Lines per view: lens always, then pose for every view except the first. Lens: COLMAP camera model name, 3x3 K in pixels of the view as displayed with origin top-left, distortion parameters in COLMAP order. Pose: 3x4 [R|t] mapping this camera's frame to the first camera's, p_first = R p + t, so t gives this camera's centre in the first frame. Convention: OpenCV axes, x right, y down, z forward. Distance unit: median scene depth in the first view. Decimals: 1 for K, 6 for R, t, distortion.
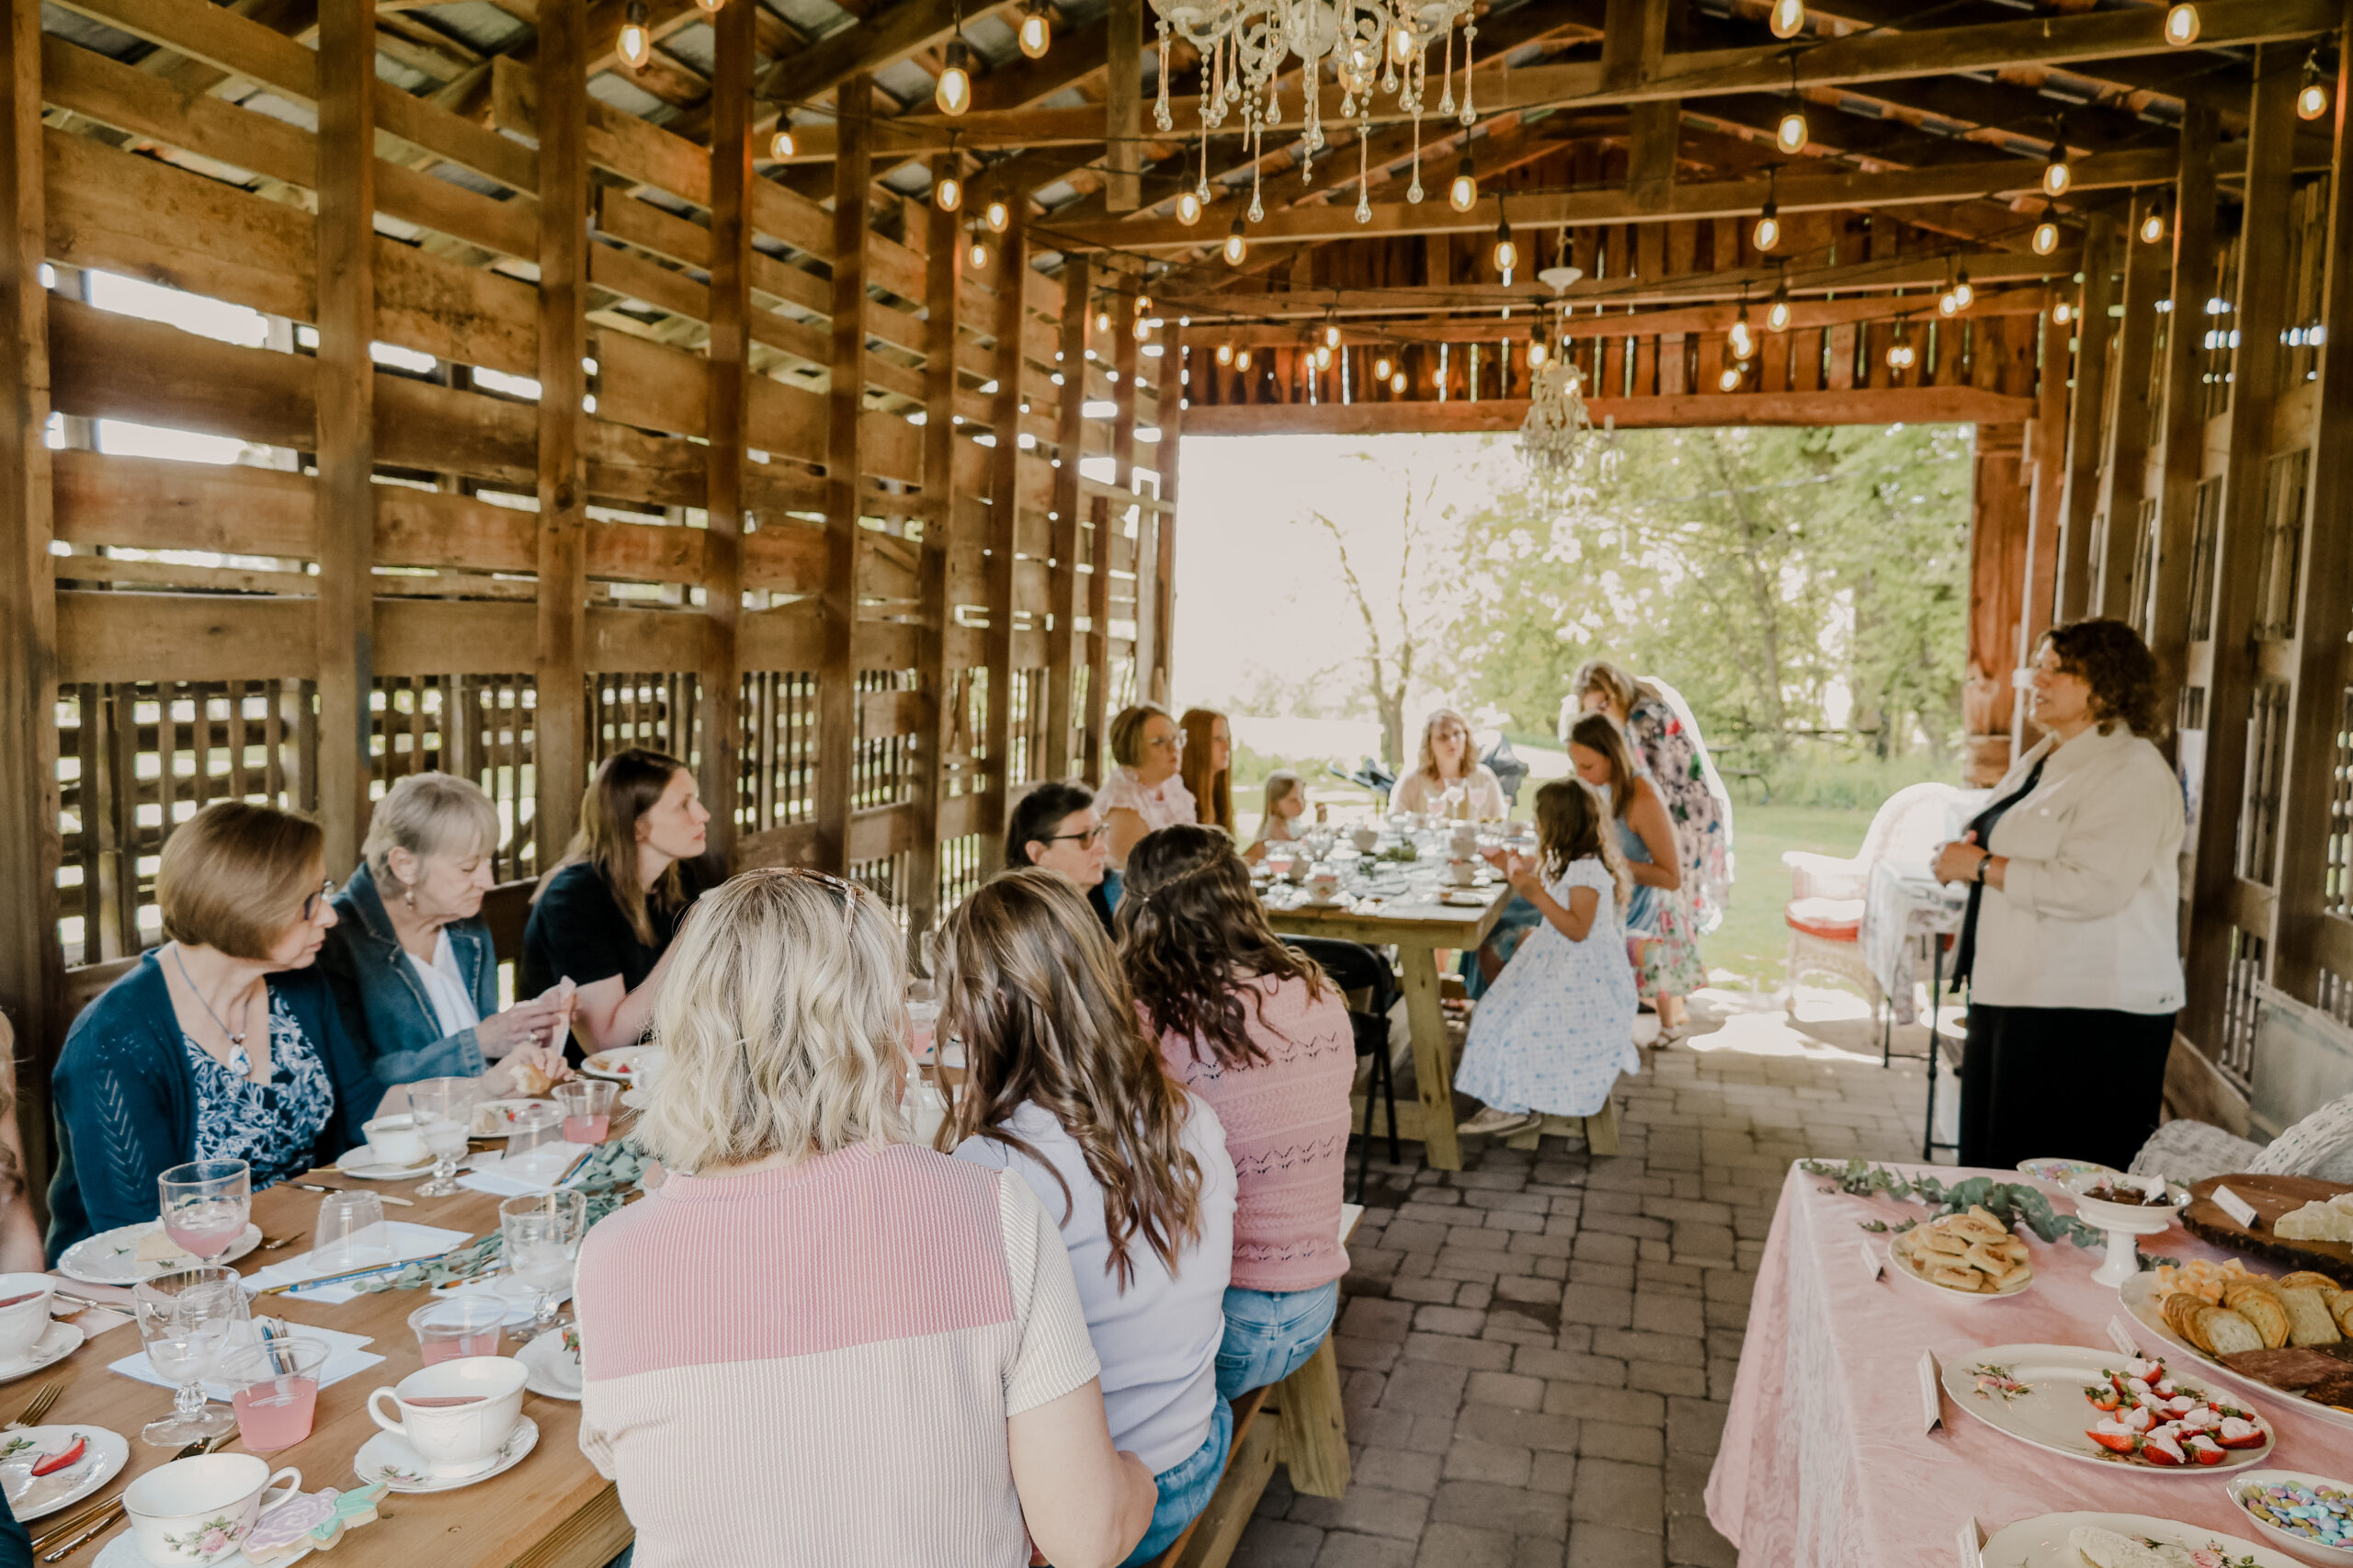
lens RADIAL K [[1601.6, 0, 1176.5], [0, 1601.6, 784.0], [0, 0, 1]] dist [-0.008149, -0.002580]
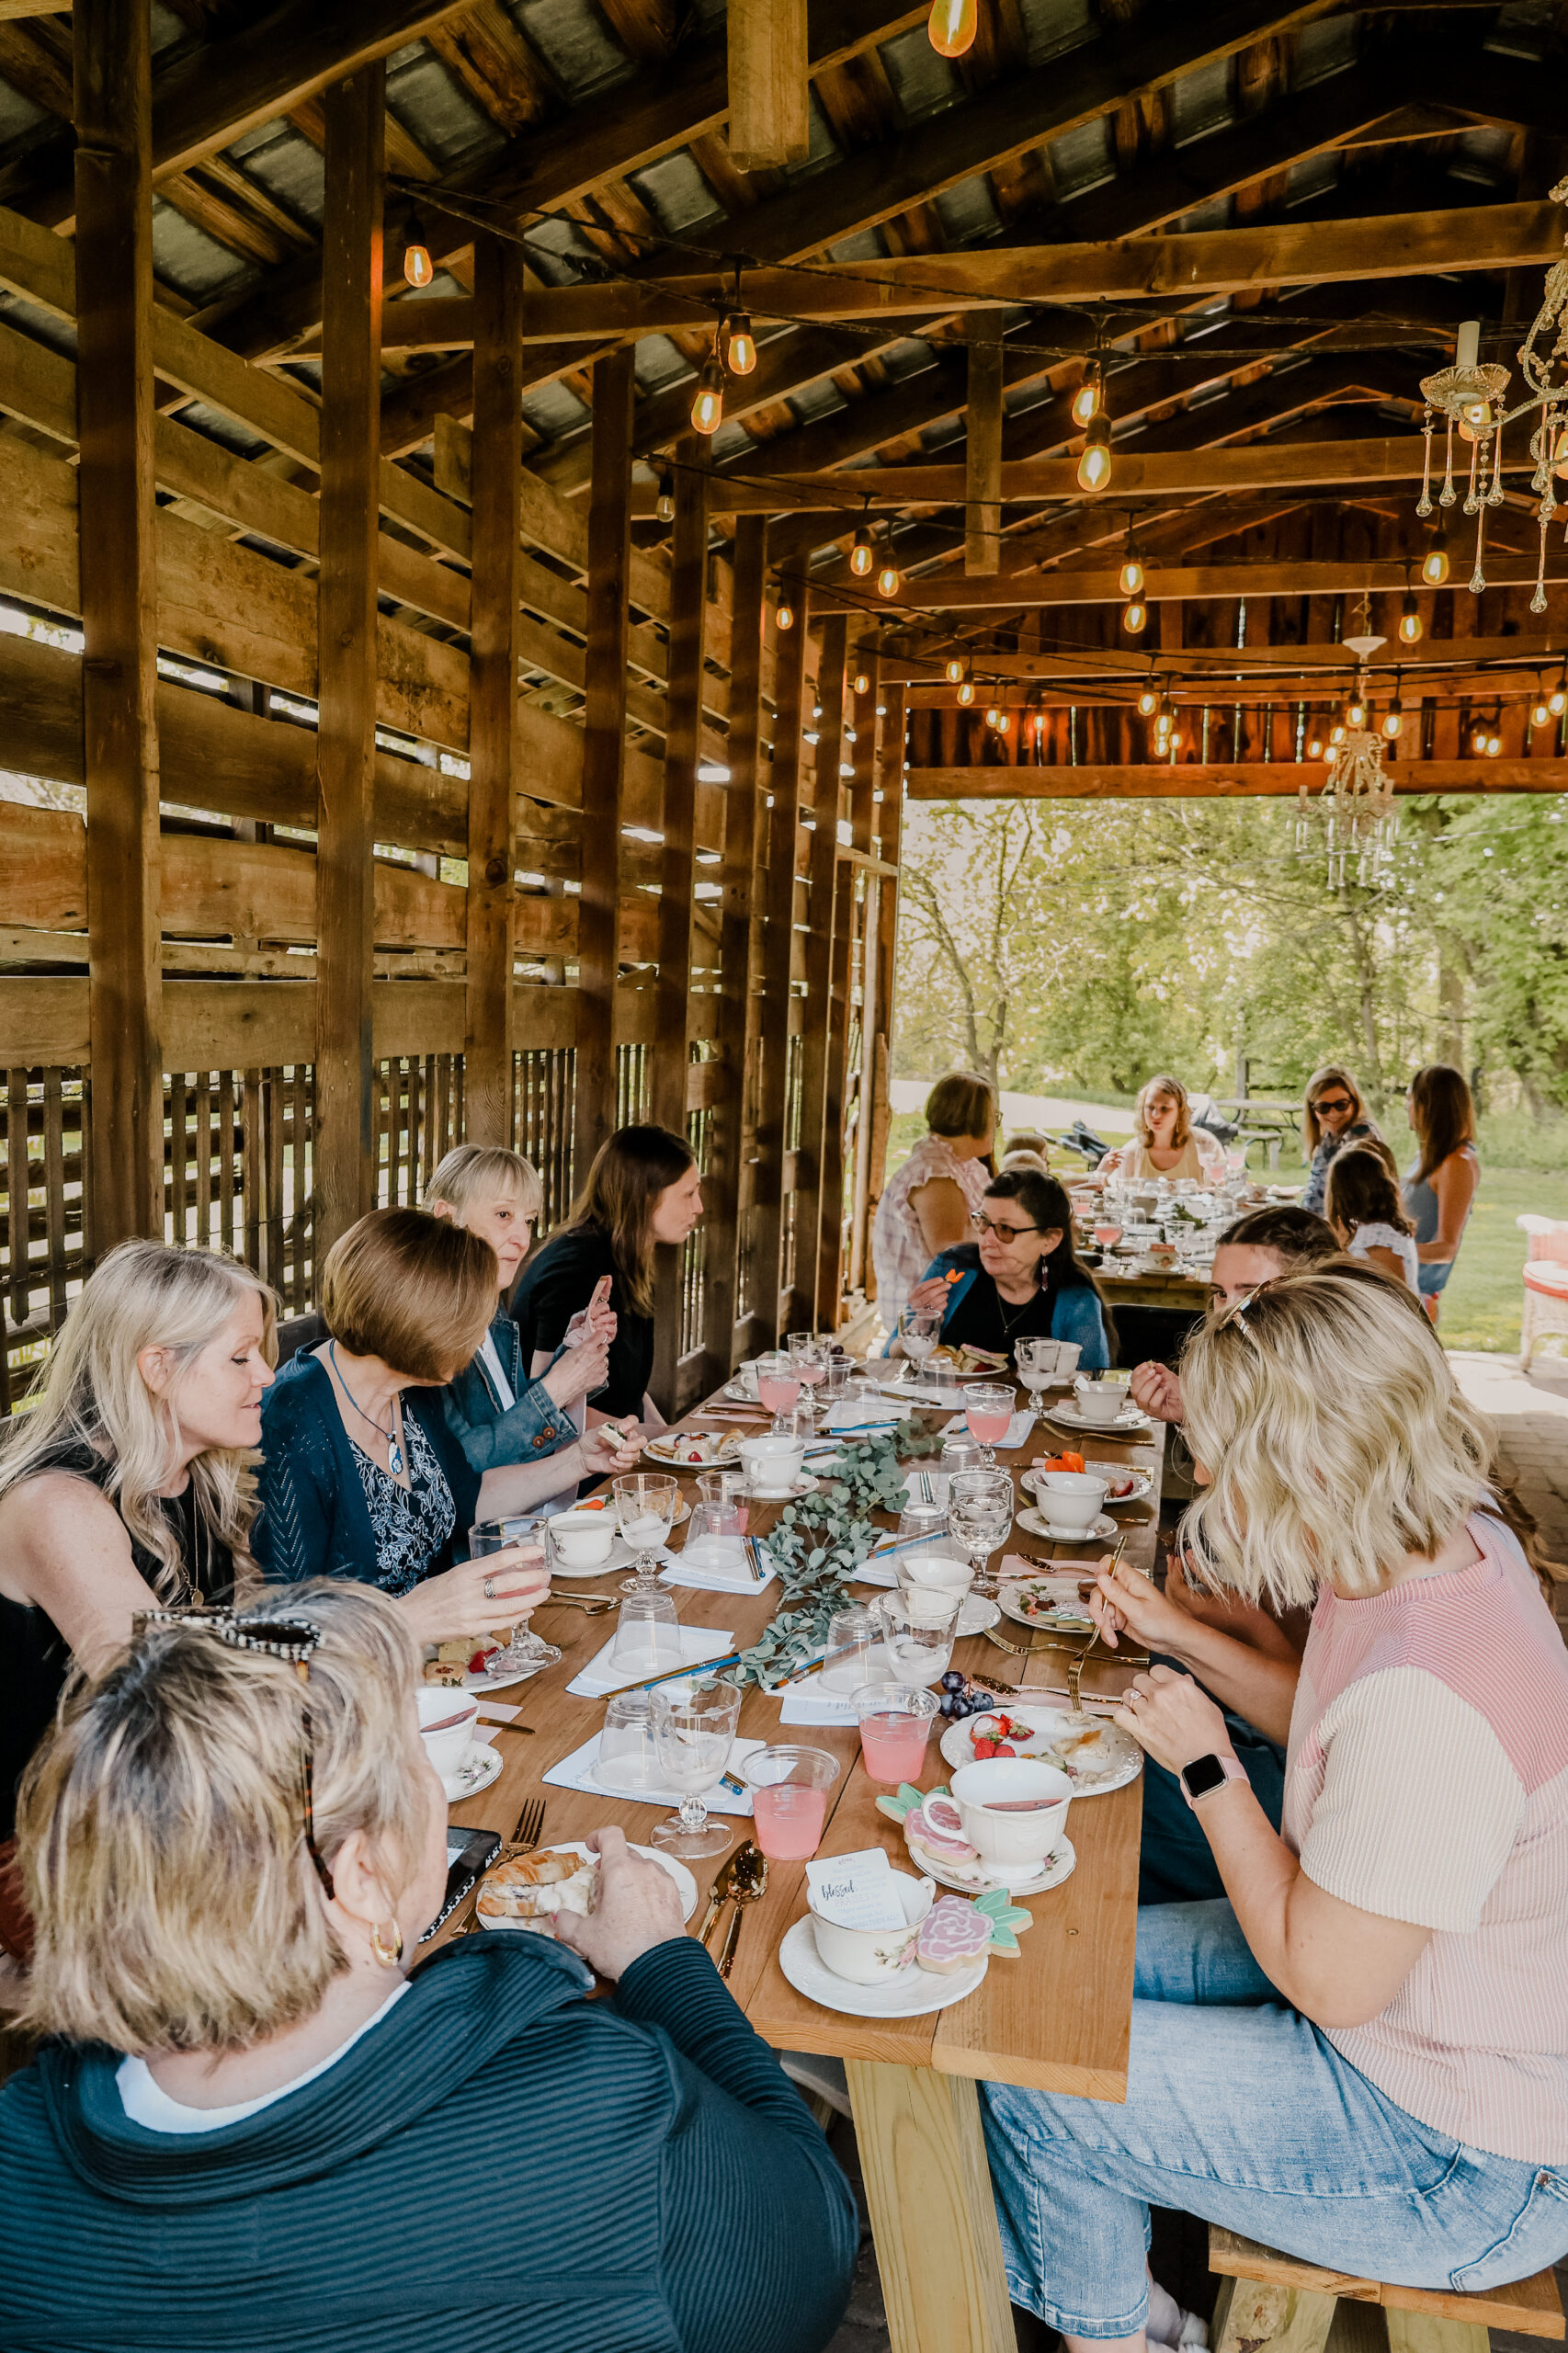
lens RADIAL K [[1601.6, 0, 782.0], [0, 1601.6, 1210.4], [0, 0, 1]] dist [-0.008149, -0.002580]
pose [[0.998150, -0.012685, 0.059464, -0.163767], [0.010041, 0.998956, 0.044555, -0.009492], [-0.059967, -0.043875, 0.997236, 0.007325]]
